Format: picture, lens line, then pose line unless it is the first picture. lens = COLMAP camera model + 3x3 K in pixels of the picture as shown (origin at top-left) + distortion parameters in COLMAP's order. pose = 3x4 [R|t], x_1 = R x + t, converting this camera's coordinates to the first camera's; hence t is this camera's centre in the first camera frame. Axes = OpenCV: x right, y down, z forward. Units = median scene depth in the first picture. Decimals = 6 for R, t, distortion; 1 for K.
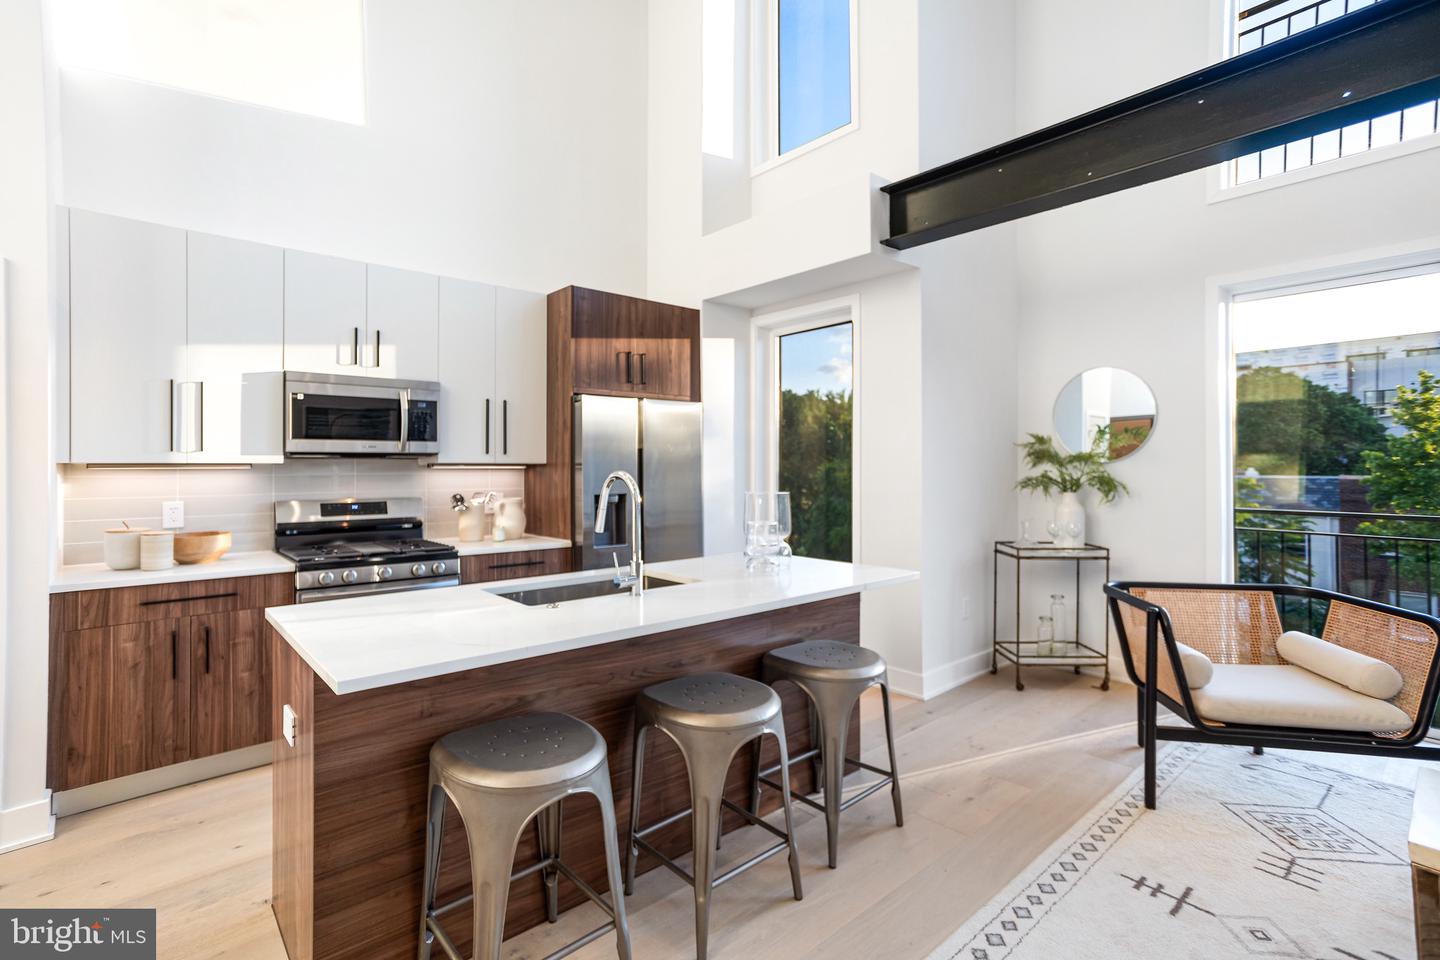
lens RADIAL K [[690.9, 0, 709.7], [0, 690.9, 465.6], [0, 0, 1]] dist [-0.032457, 0.034804]
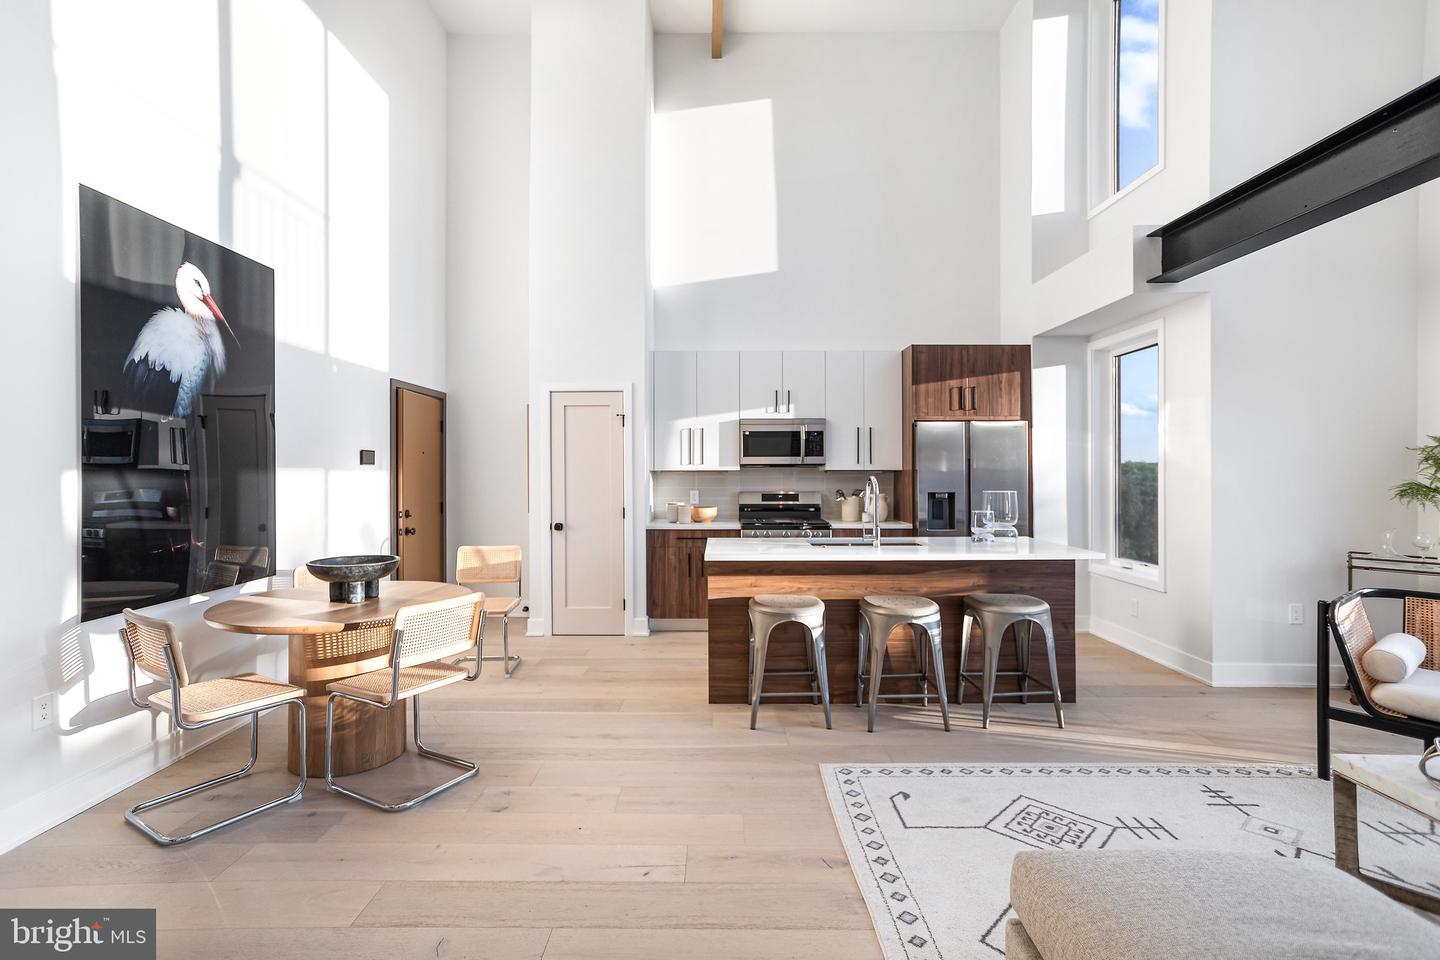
lens RADIAL K [[693.6, 0, 709.6], [0, 693.6, 472.8], [0, 0, 1]] dist [-0.030105, 0.034594]
pose [[0.750902, 0.002795, -0.660408, 0.464795], [0.000864, 0.999986, 0.005215, -0.005734], [0.660414, -0.004486, 0.750889, -0.374208]]
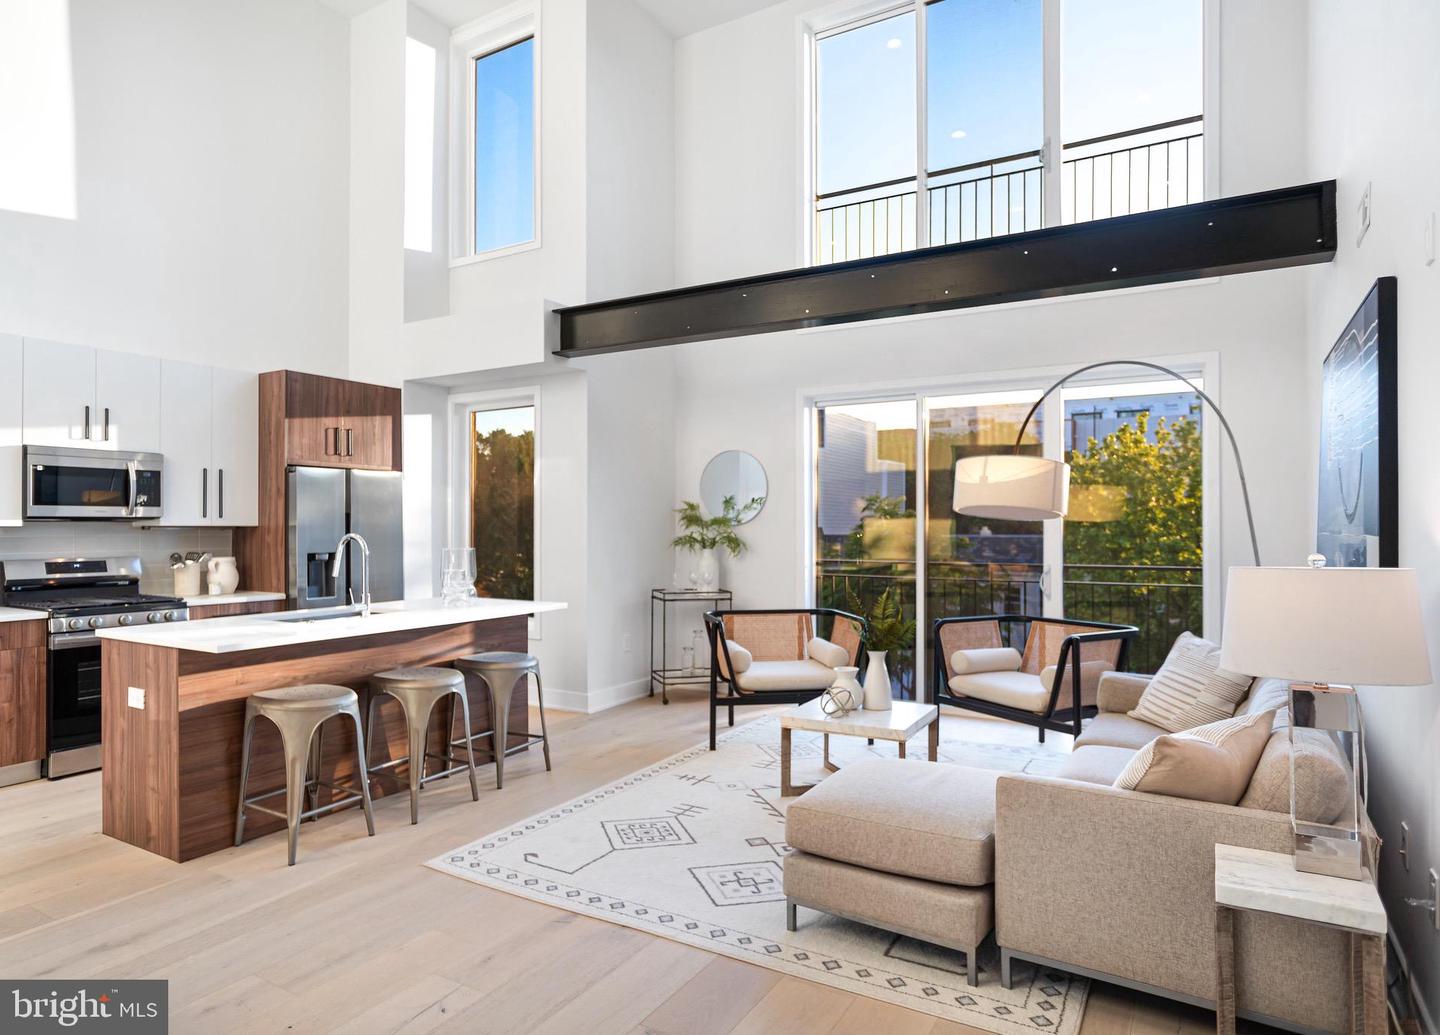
lens RADIAL K [[886.0, 0, 674.5], [0, 886.0, 521.7], [0, 0, 1]] dist [-0.010042, 0.002469]
pose [[0.953798, 0.002042, 0.300441, -0.028834], [-0.001111, 0.999994, -0.003268, -0.006680], [-0.300446, 0.002783, 0.953795, -0.637659]]
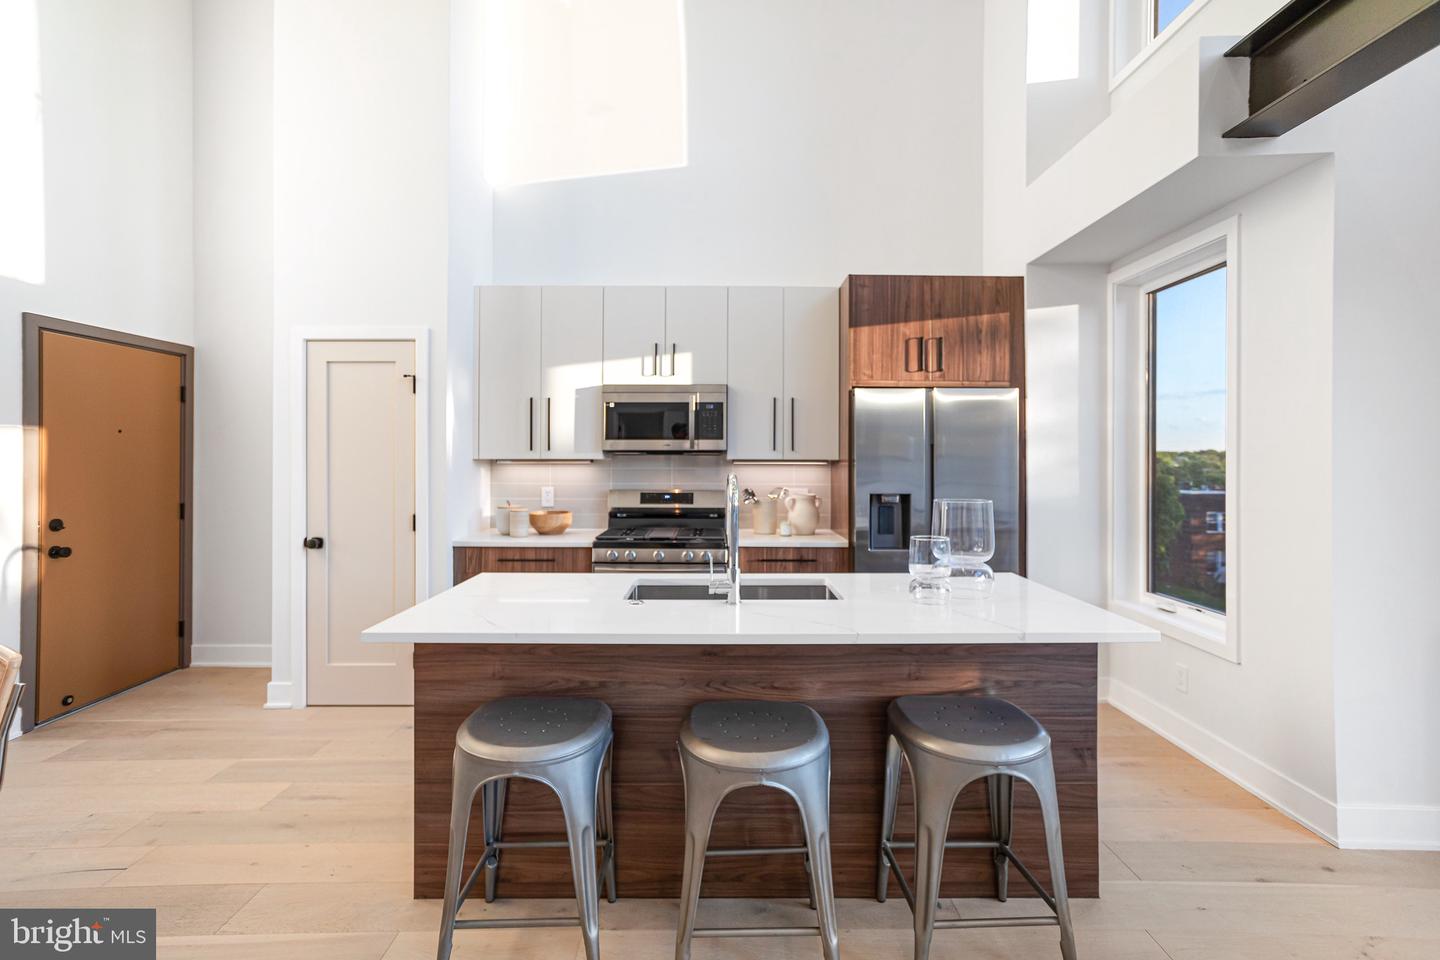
lens RADIAL K [[693.7, 0, 719.7], [0, 693.7, 457.1], [0, 0, 1]] dist [-0.031190, 0.033172]
pose [[0.757154, 0.005332, -0.653215, 0.318413], [-0.004361, 0.999986, 0.003109, -0.010662], [0.653222, 0.000495, 0.757166, 0.169626]]
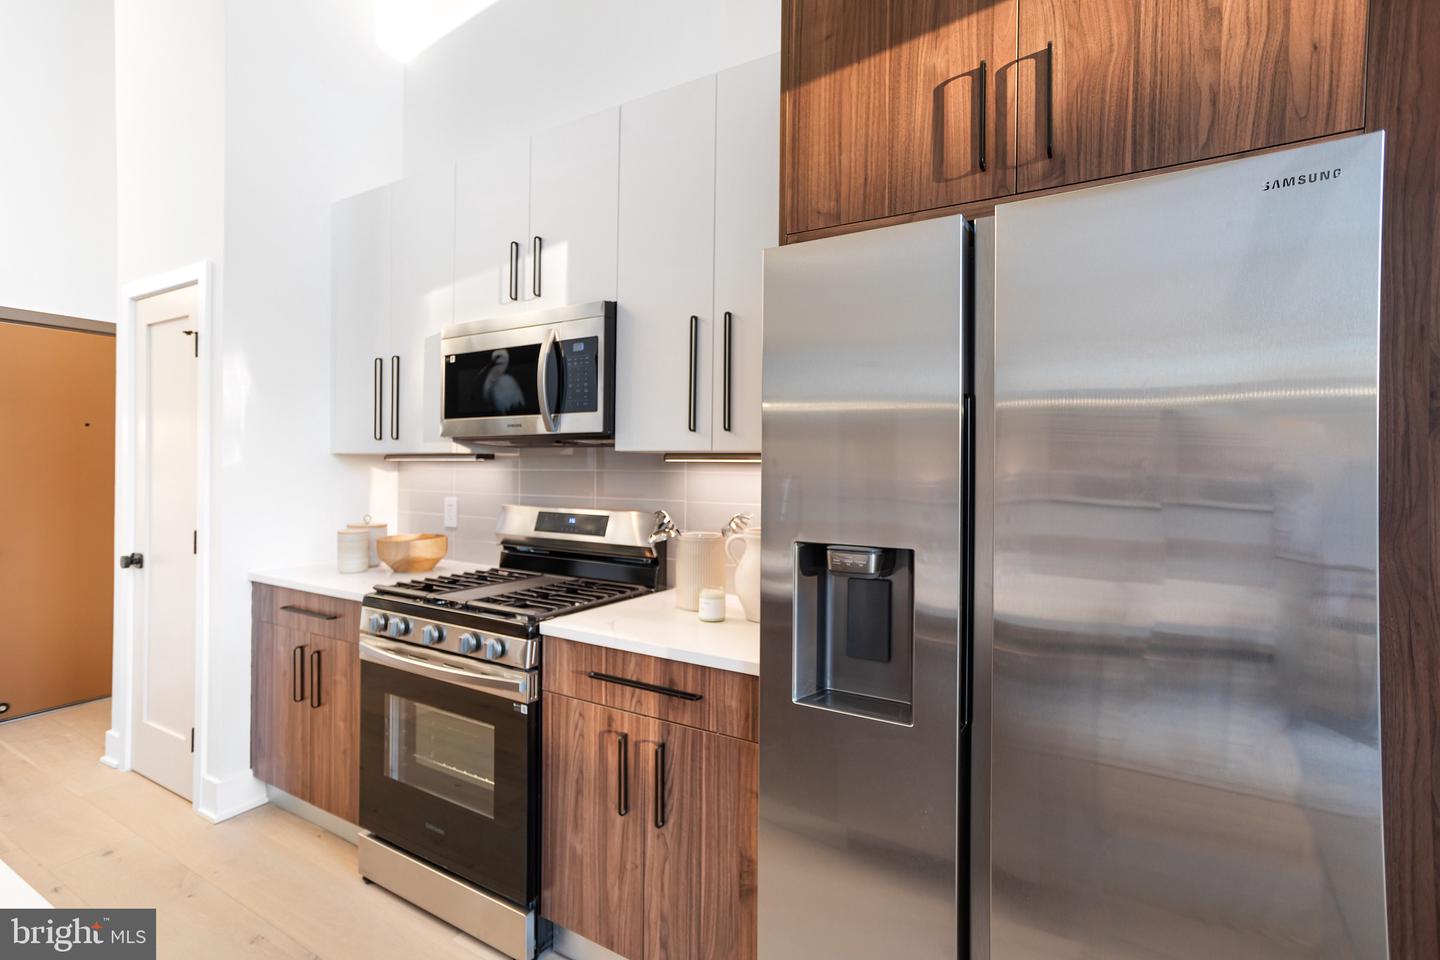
lens RADIAL K [[685.5, 0, 721.5], [0, 685.5, 467.3], [0, 0, 1]] dist [-0.044880, 0.045984]
pose [[0.296966, 0.001721, -0.954886, 0.144078], [-0.012244, 0.999923, -0.002005, 0.008727], [0.954810, 0.012287, 0.296964, 0.945945]]
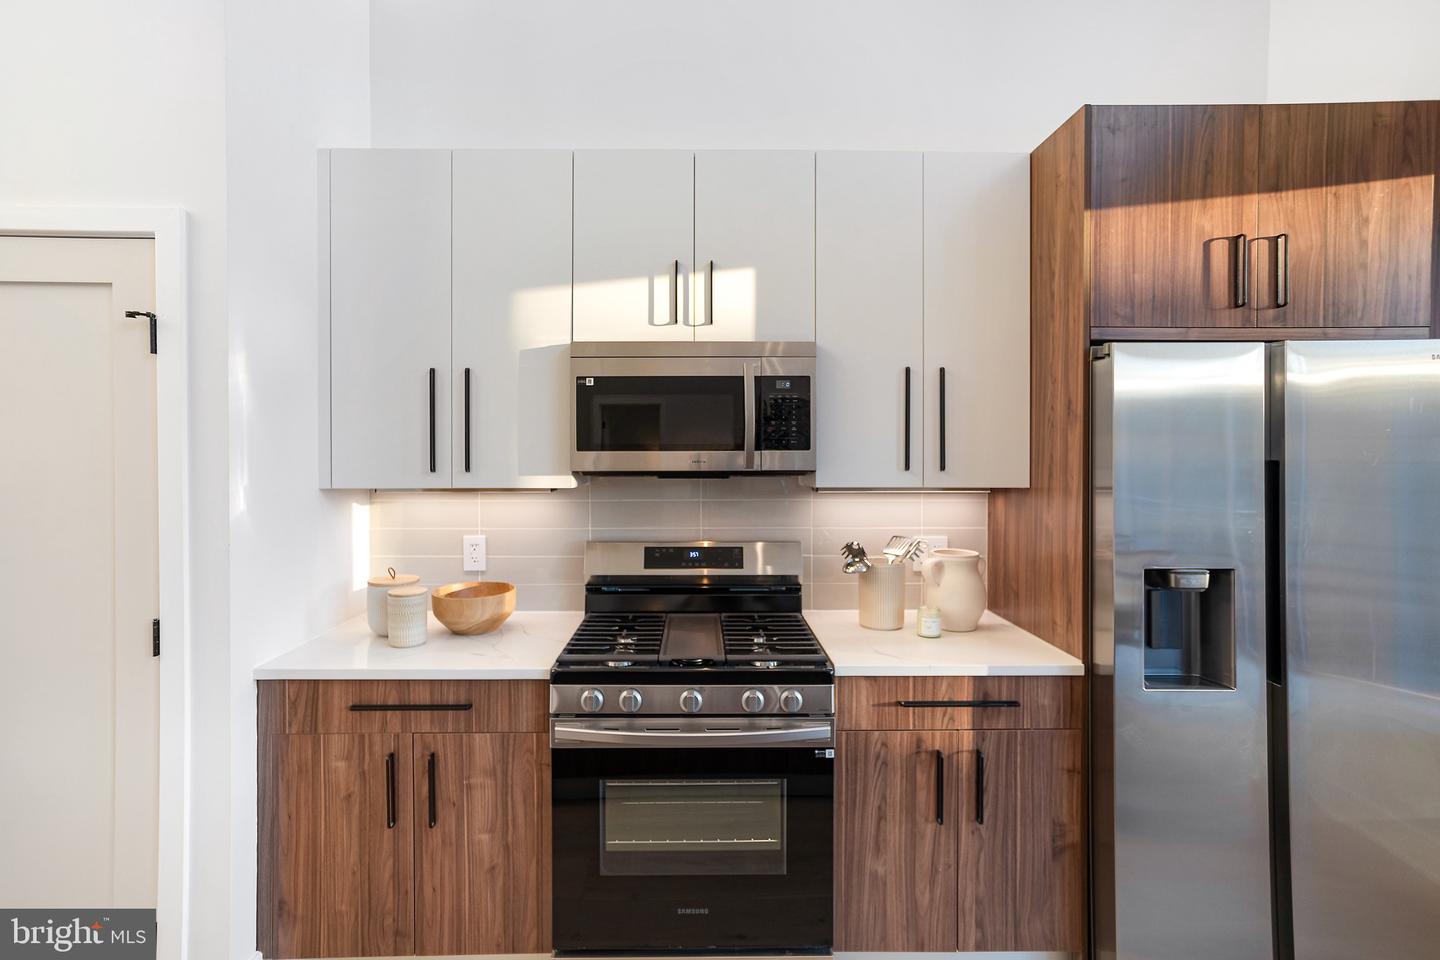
lens RADIAL K [[689.9, 0, 695.5], [0, 689.9, 451.5], [0, 0, 1]] dist [-0.030707, 0.031775]
pose [[0.753905, 0.004871, -0.656965, -0.105075], [-0.000892, 0.999979, 0.006390, -0.037413], [0.656982, -0.004231, 0.753894, 0.531177]]
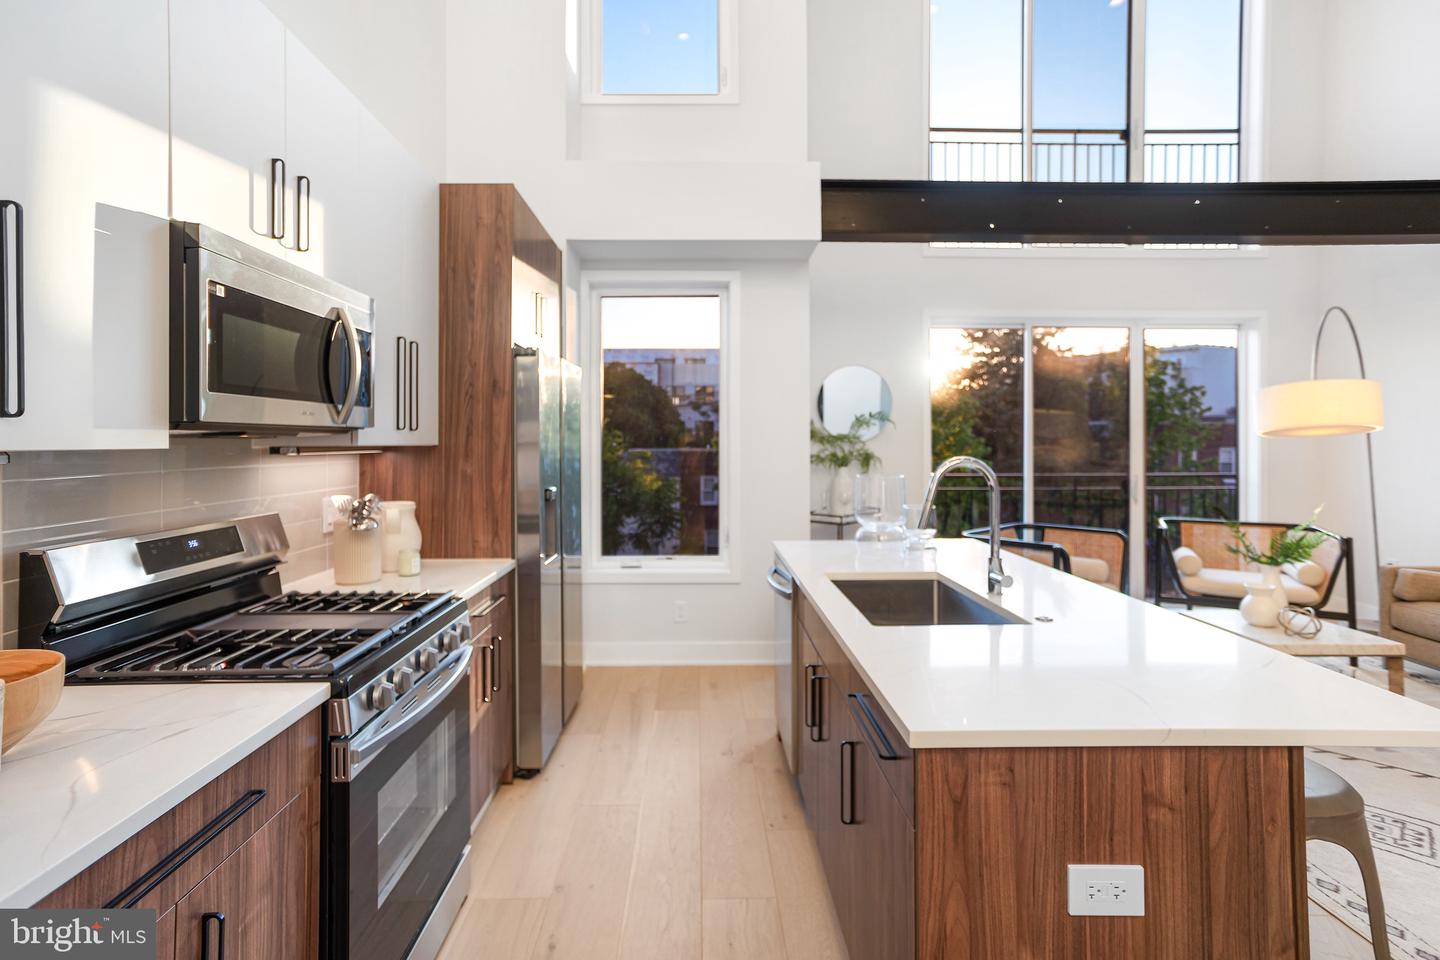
lens RADIAL K [[700.2, 0, 730.6], [0, 700.2, 437.7], [0, 0, 1]] dist [-0.044364, 0.053441]
pose [[0.633712, 0.002948, 0.773563, -0.655472], [0.000760, 0.999990, -0.004434, -0.007706], [-0.773568, 0.003398, 0.633704, 0.435440]]
